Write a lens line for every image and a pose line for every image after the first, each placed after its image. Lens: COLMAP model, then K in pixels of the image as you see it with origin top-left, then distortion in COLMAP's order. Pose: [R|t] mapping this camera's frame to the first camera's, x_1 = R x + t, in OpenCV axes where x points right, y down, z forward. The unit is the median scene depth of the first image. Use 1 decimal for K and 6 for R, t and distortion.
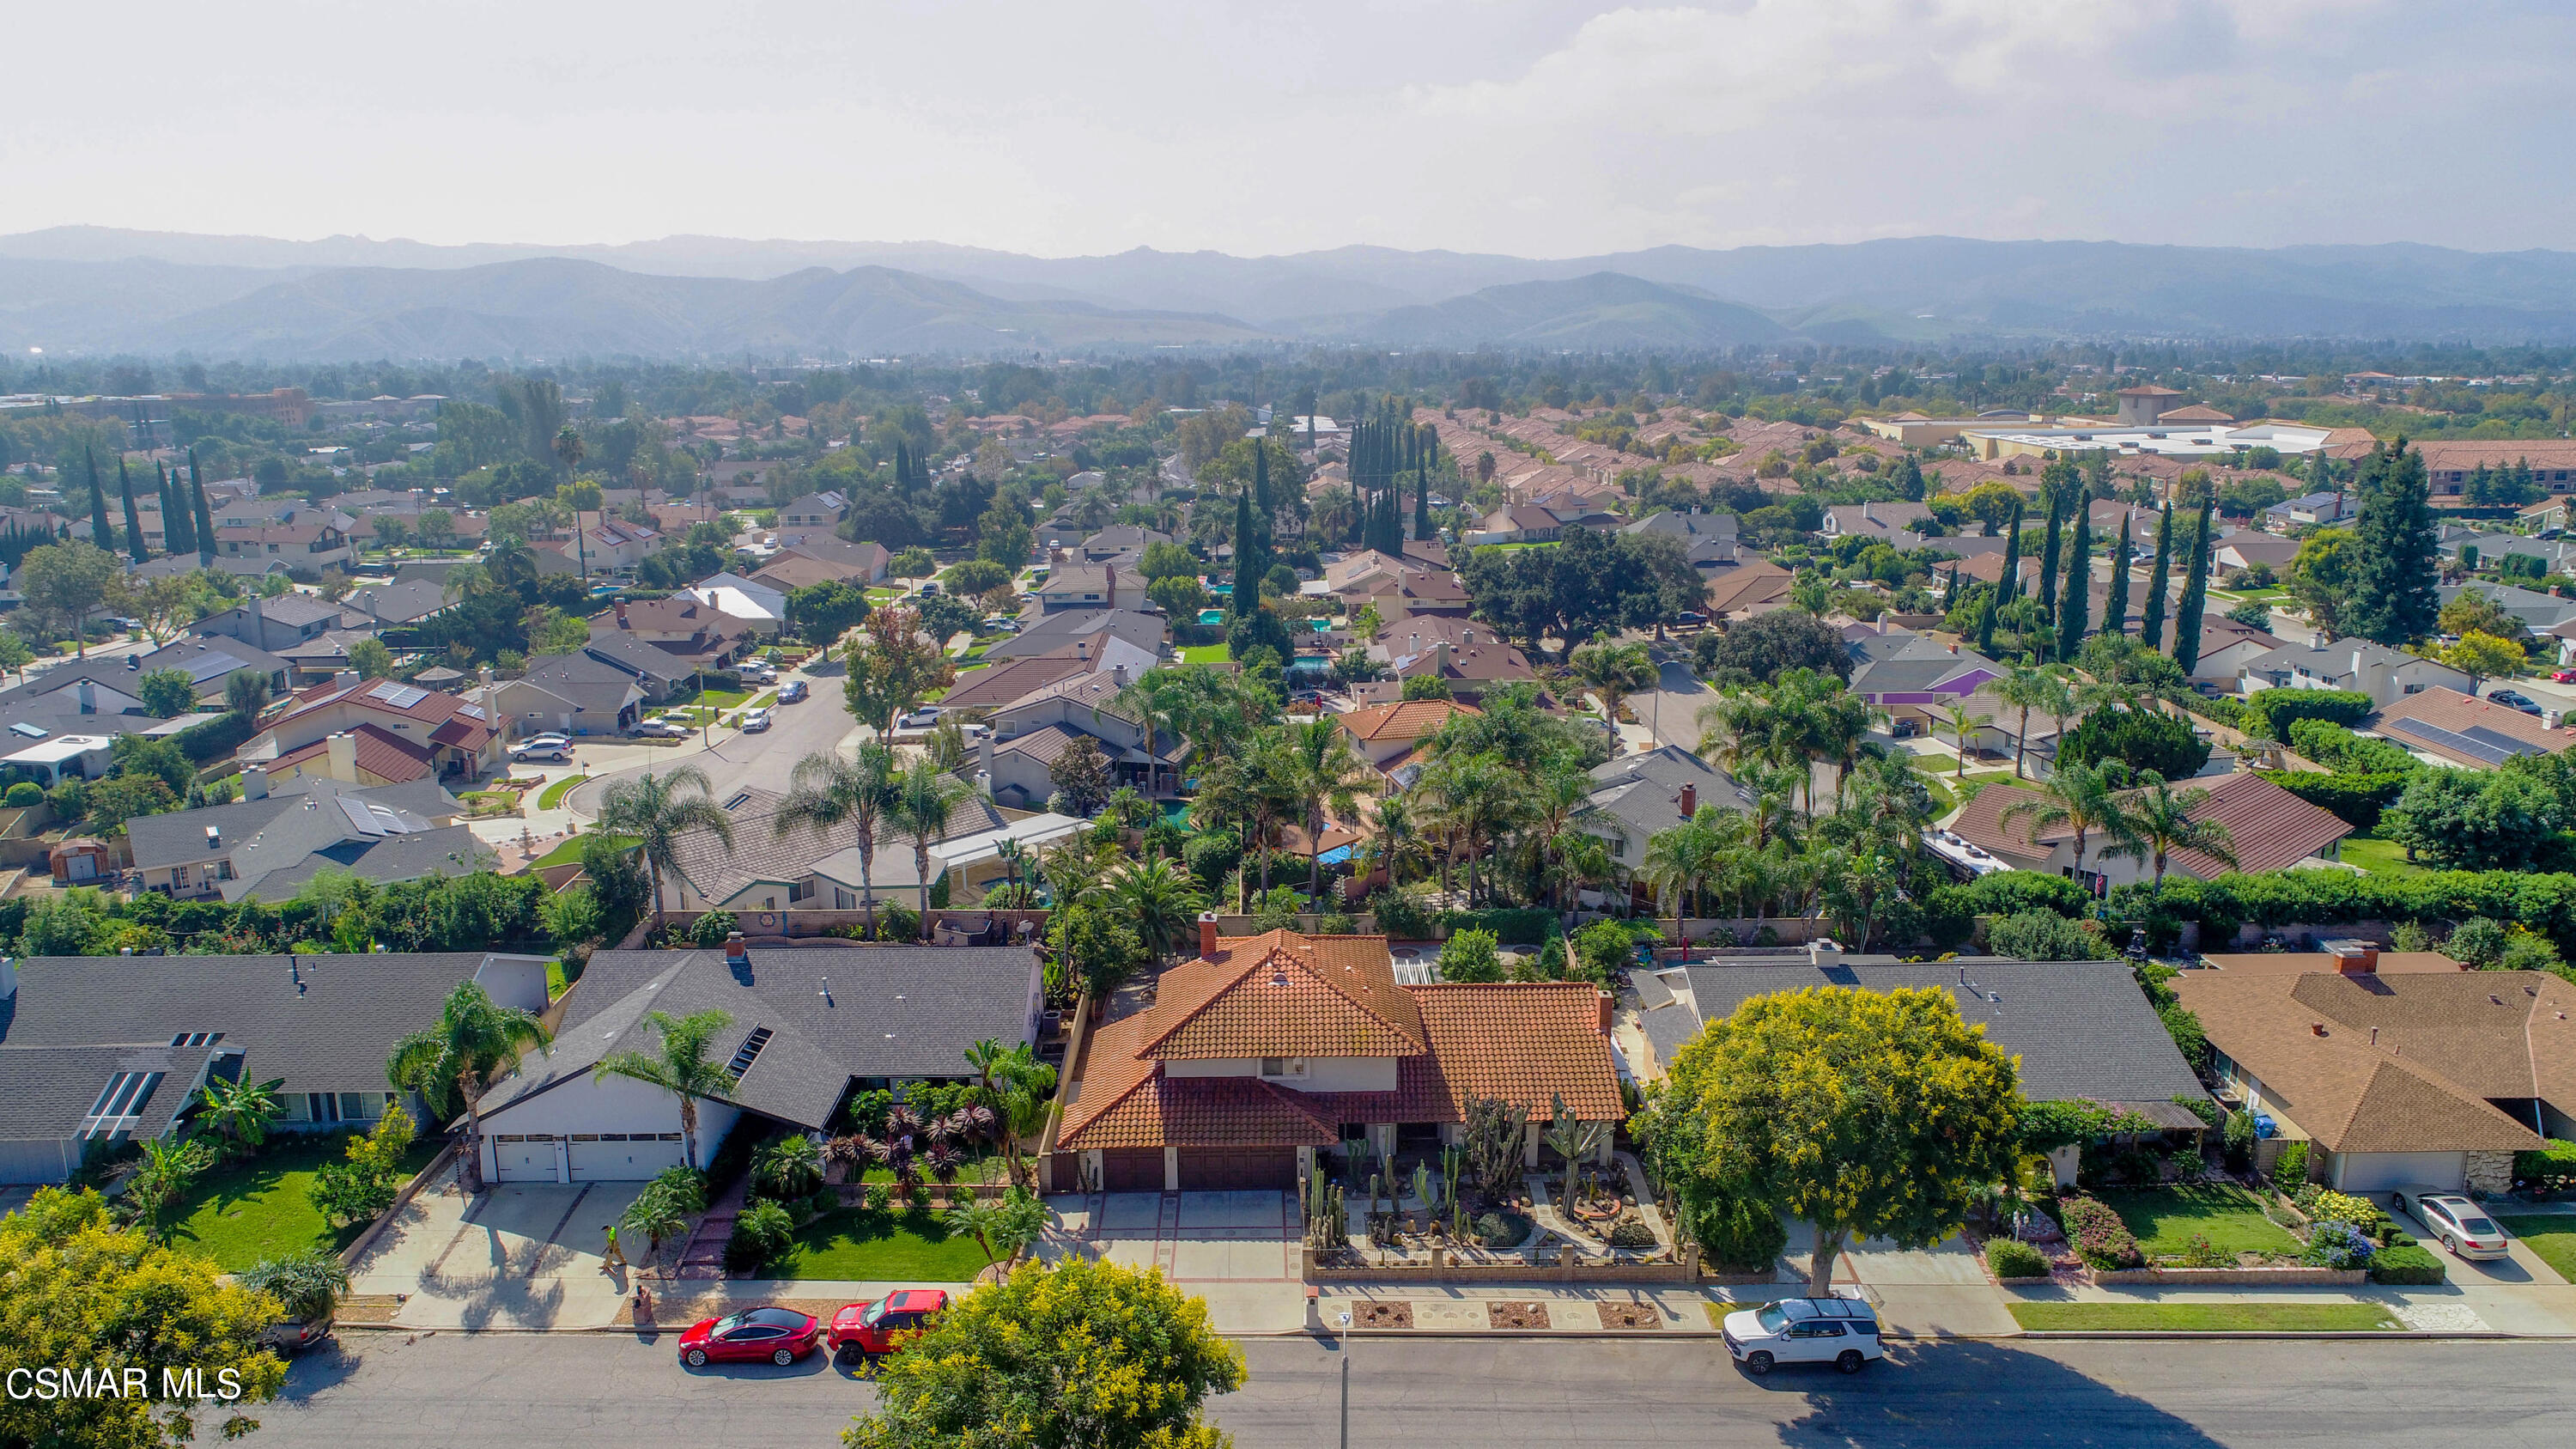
lens RADIAL K [[1697.0, 0, 1298.8], [0, 1697.0, 720.5], [0, 0, 1]] dist [-0.025810, -0.000208]
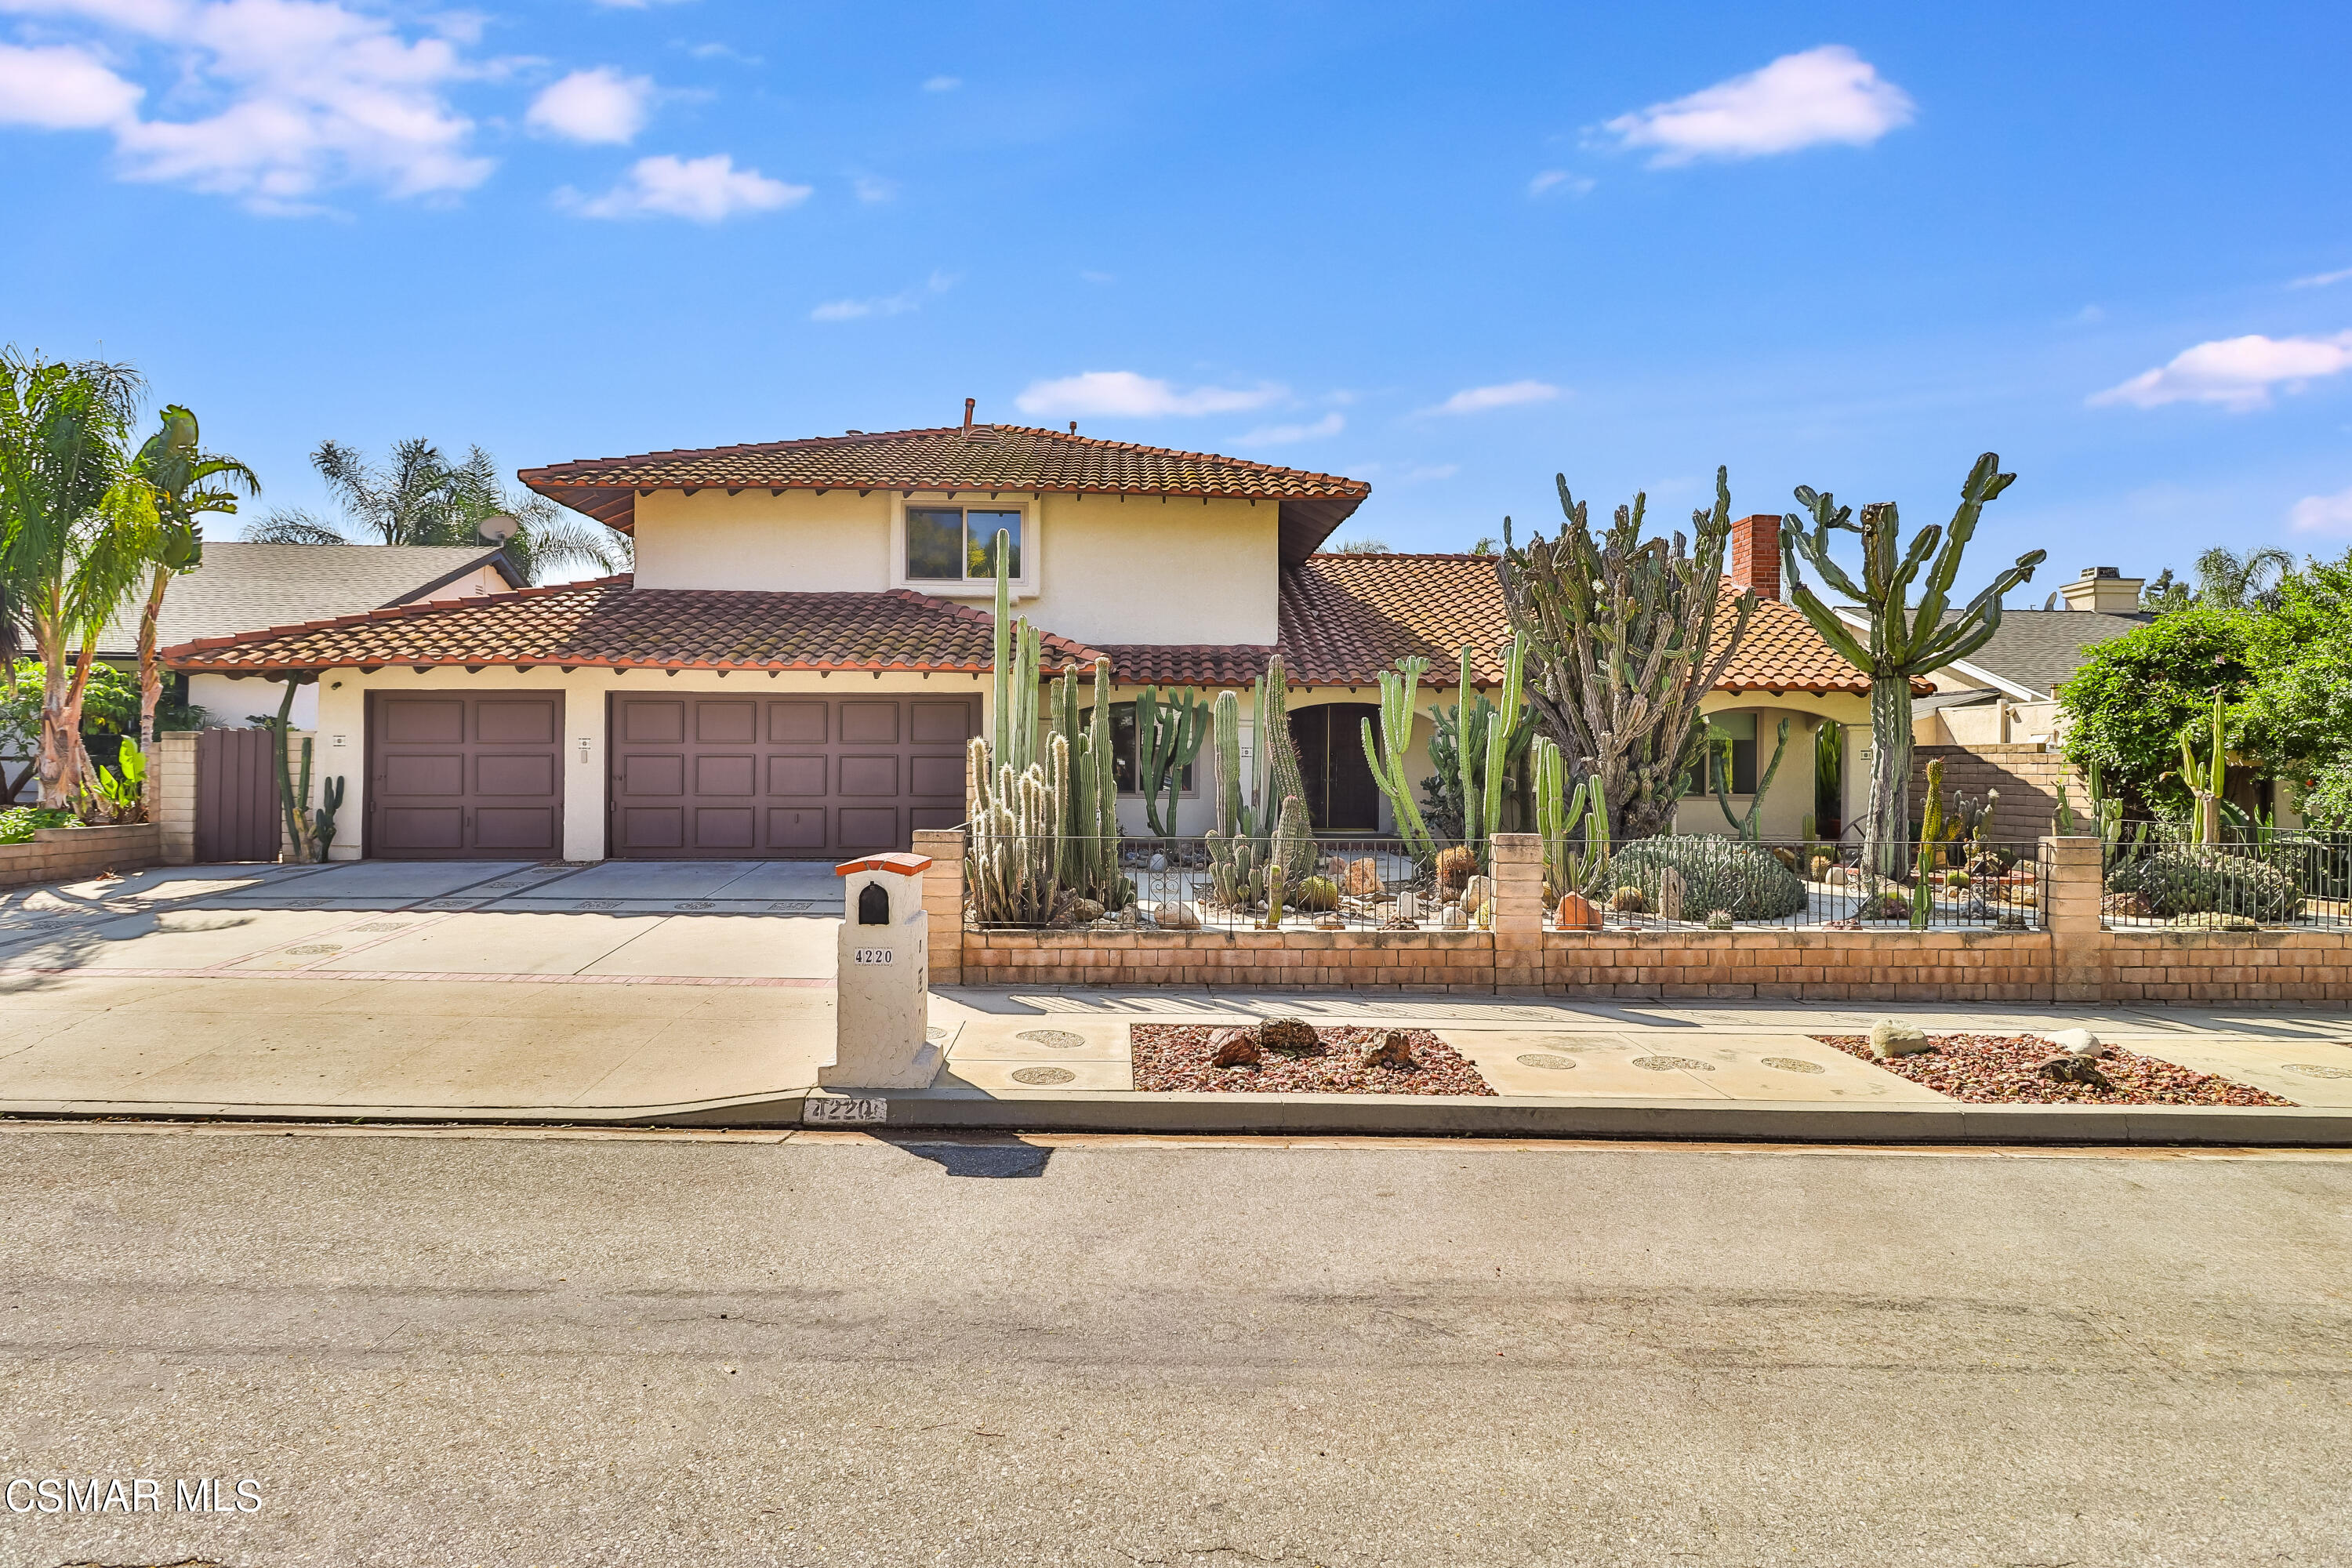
lens RADIAL K [[1223.5, 0, 1176.0], [0, 1223.5, 762.0], [0, 0, 1]] dist [0.001645, -0.002377]
pose [[0.999571, 0.009548, 0.027676, 0.023571], [-0.002899, 0.972955, -0.230978, 0.252873], [-0.029133, 0.230798, 0.972565, 0.625105]]
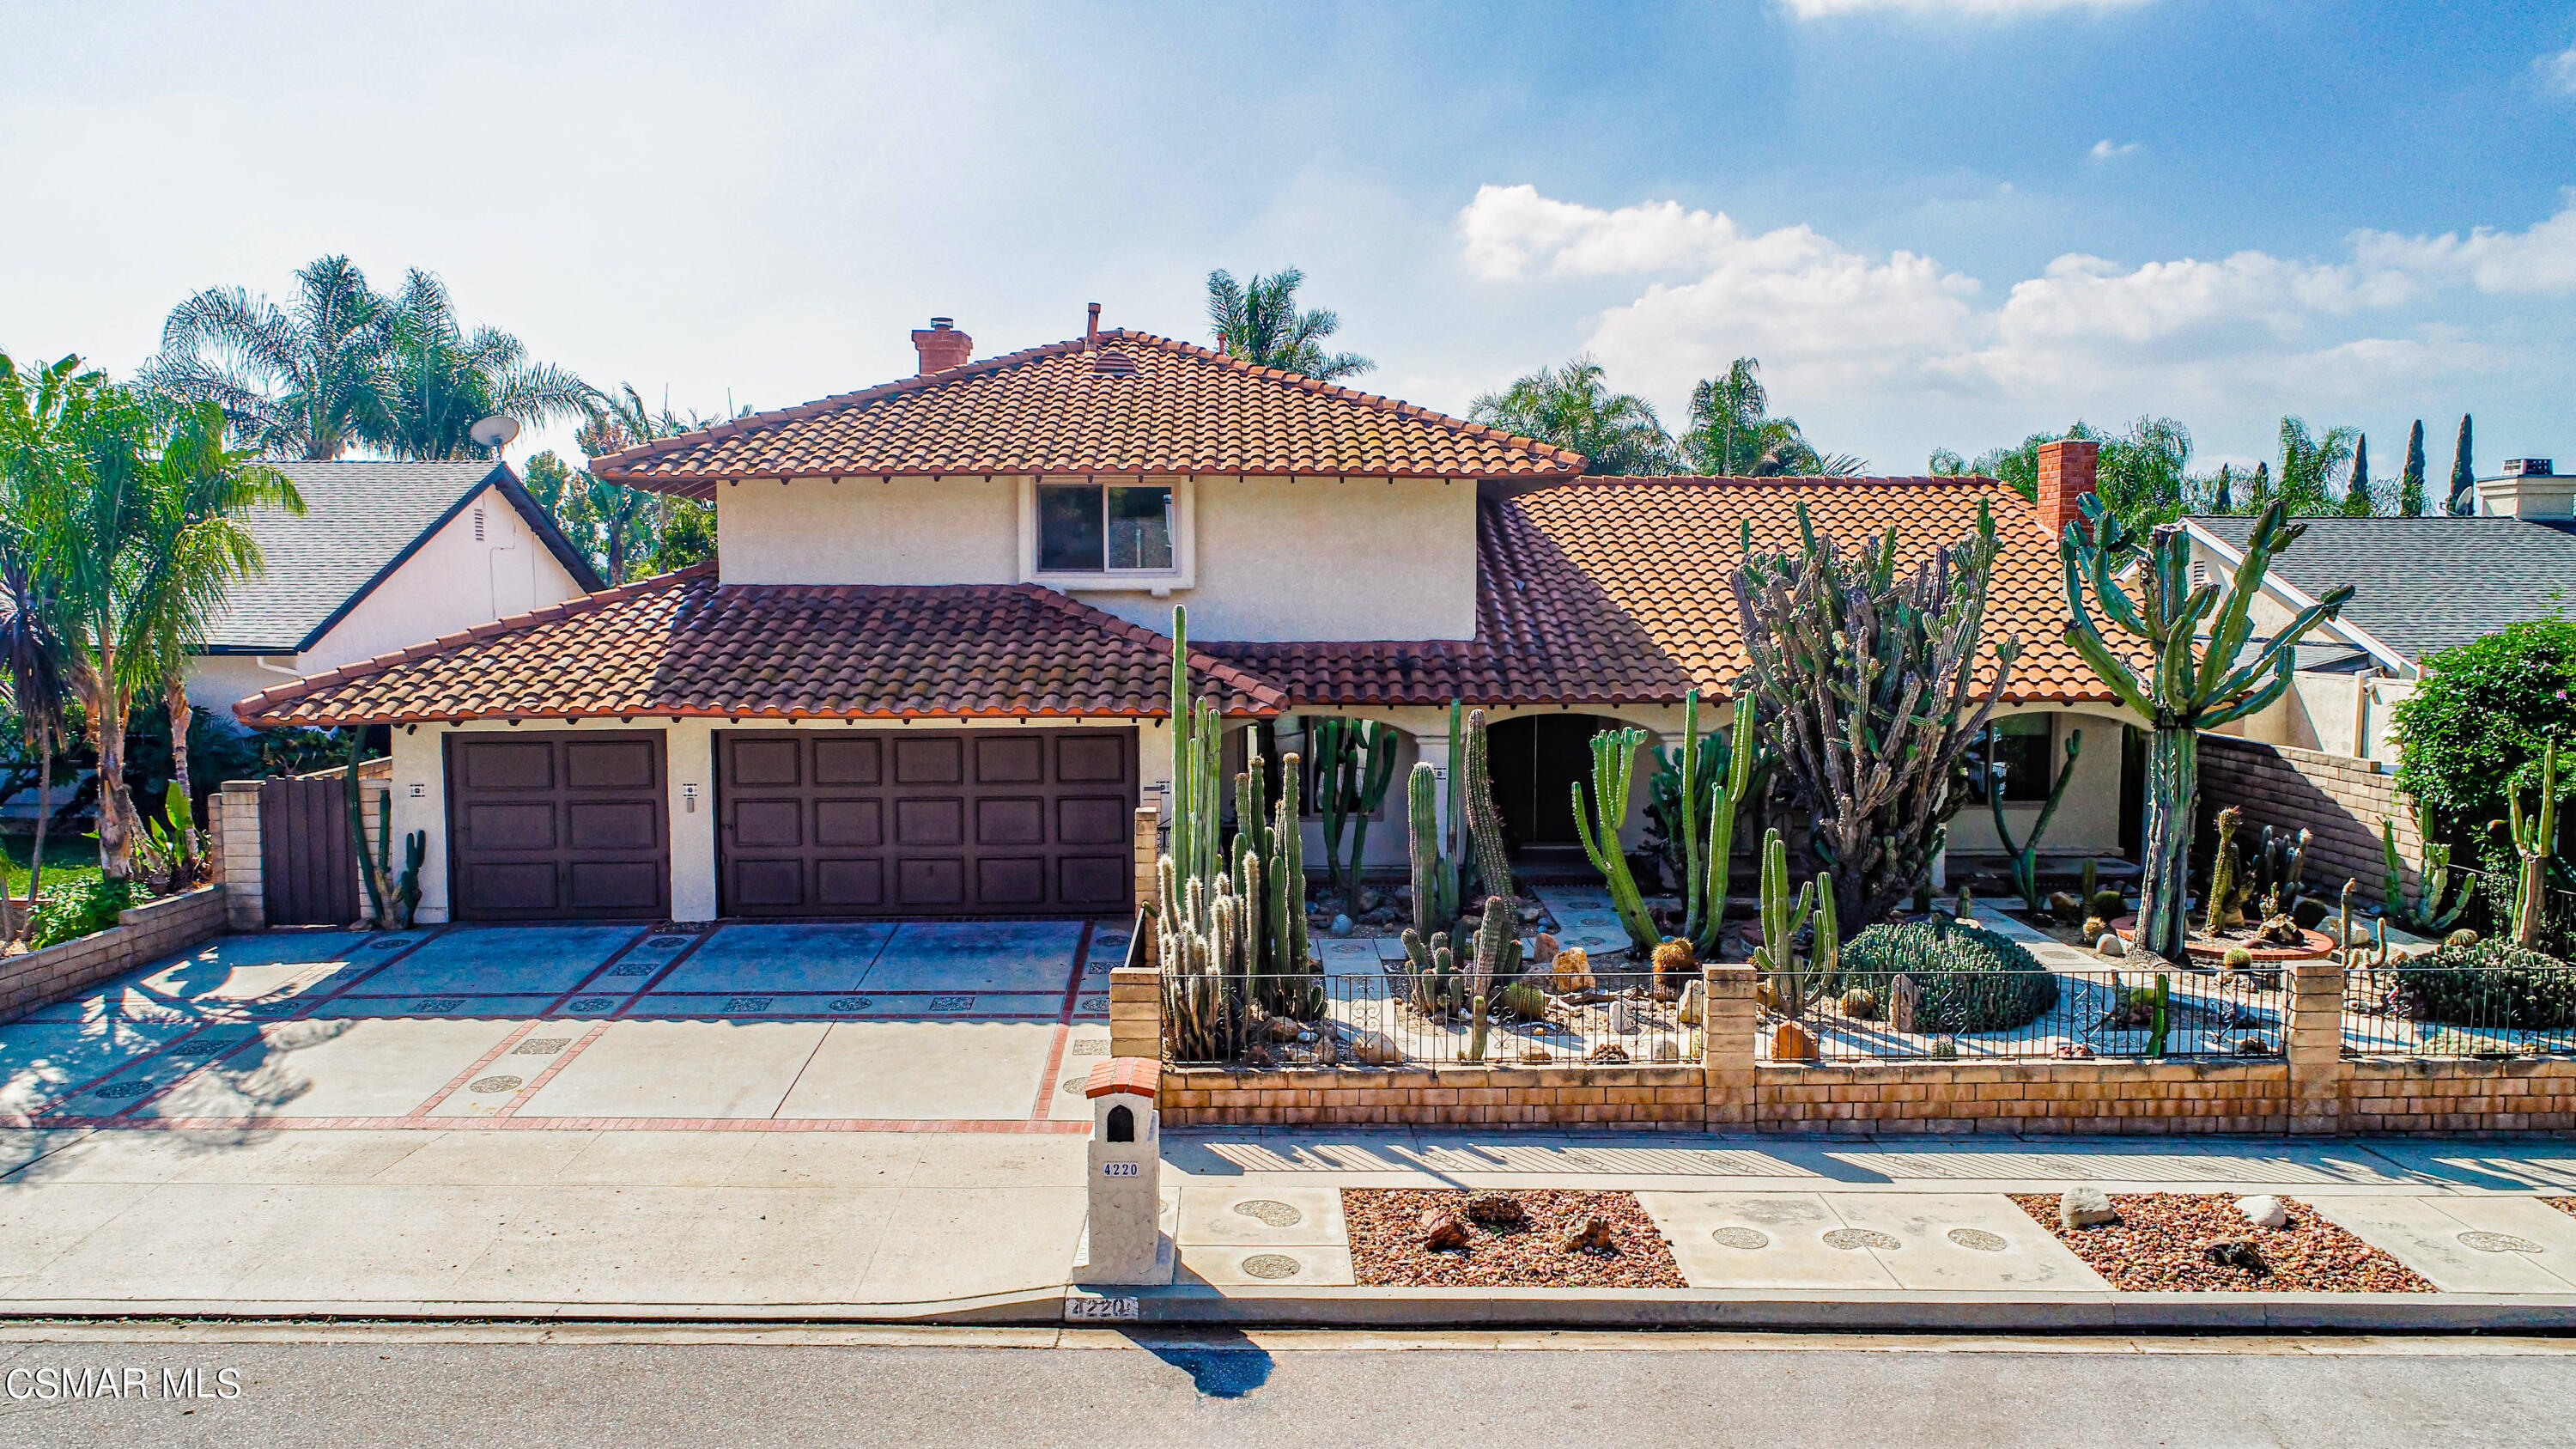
lens RADIAL K [[1730.4, 0, 1287.0], [0, 1730.4, 718.1], [0, 0, 1]] dist [-0.001914, -0.001814]
pose [[0.999967, 0.000398, 0.008170, 0.016968], [0.000839, 0.988563, -0.150807, 0.232919], [-0.008137, 0.150808, 0.988530, 0.576527]]
